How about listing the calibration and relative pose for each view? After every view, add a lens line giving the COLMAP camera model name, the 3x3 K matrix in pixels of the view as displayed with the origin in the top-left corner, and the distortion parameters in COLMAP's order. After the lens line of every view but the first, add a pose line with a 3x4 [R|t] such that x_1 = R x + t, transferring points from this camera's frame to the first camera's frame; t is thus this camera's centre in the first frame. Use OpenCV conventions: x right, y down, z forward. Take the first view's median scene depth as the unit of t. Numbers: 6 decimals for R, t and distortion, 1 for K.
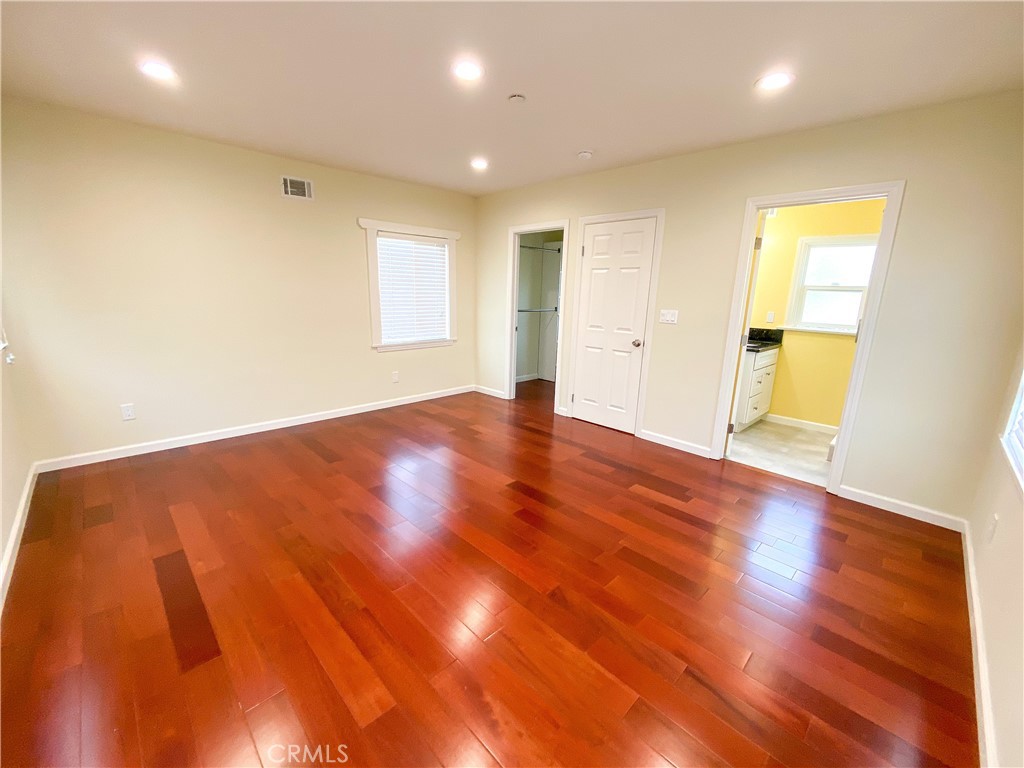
lens RADIAL K [[417.9, 0, 512.0], [0, 417.9, 384.0], [0, 0, 1]] dist [-0.001790, -0.000077]
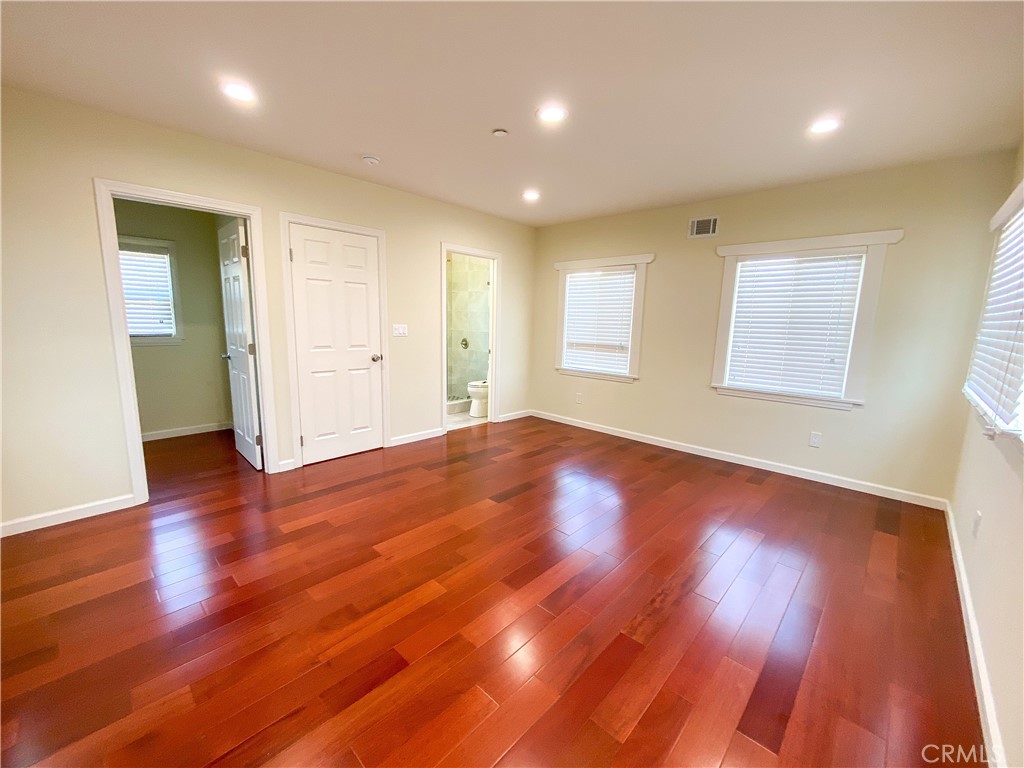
lens RADIAL K [[408.0, 0, 512.0], [0, 408.0, 384.0], [0, 0, 1]] dist [0.001792, -0.000038]
pose [[-0.031237, -0.183724, 0.982481, -0.658476], [0.194387, 0.963076, 0.186275, -0.149111], [-0.980427, 0.196800, 0.005630, 0.649402]]
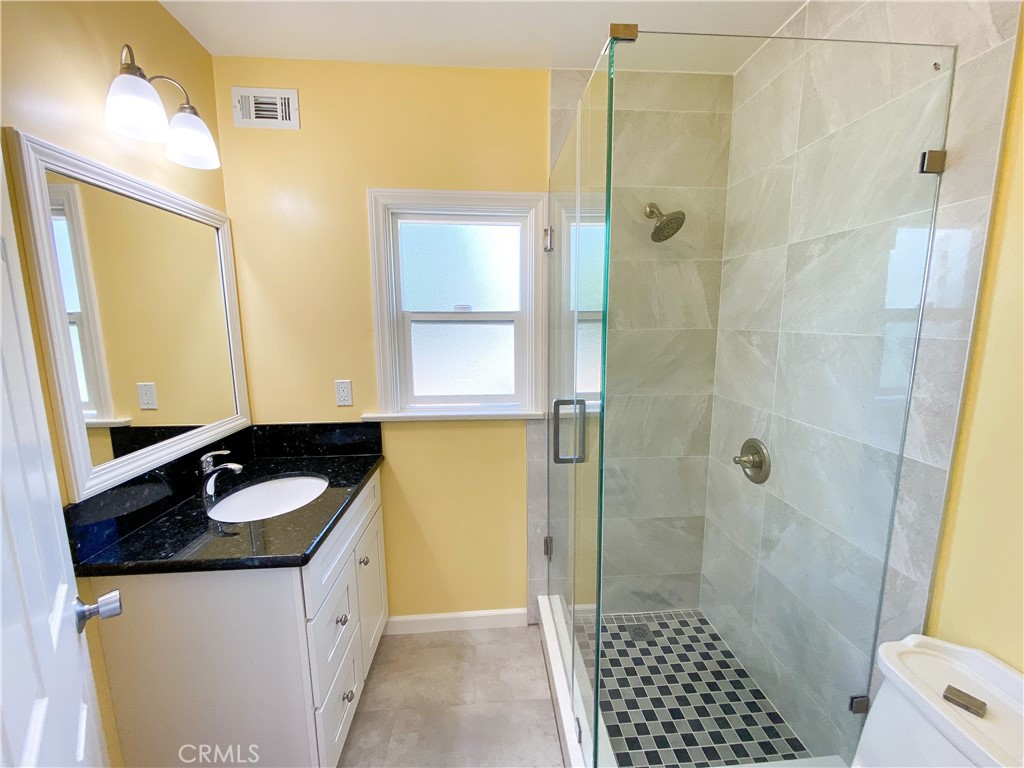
lens RADIAL K [[417.9, 0, 512.0], [0, 417.9, 384.0], [0, 0, 1]] dist [-0.001790, -0.000077]
pose [[0.644313, -0.146740, 0.750552, 0.483313], [0.192075, 0.981011, 0.026910, -0.168244], [-0.740248, 0.126824, 0.660264, 0.704832]]
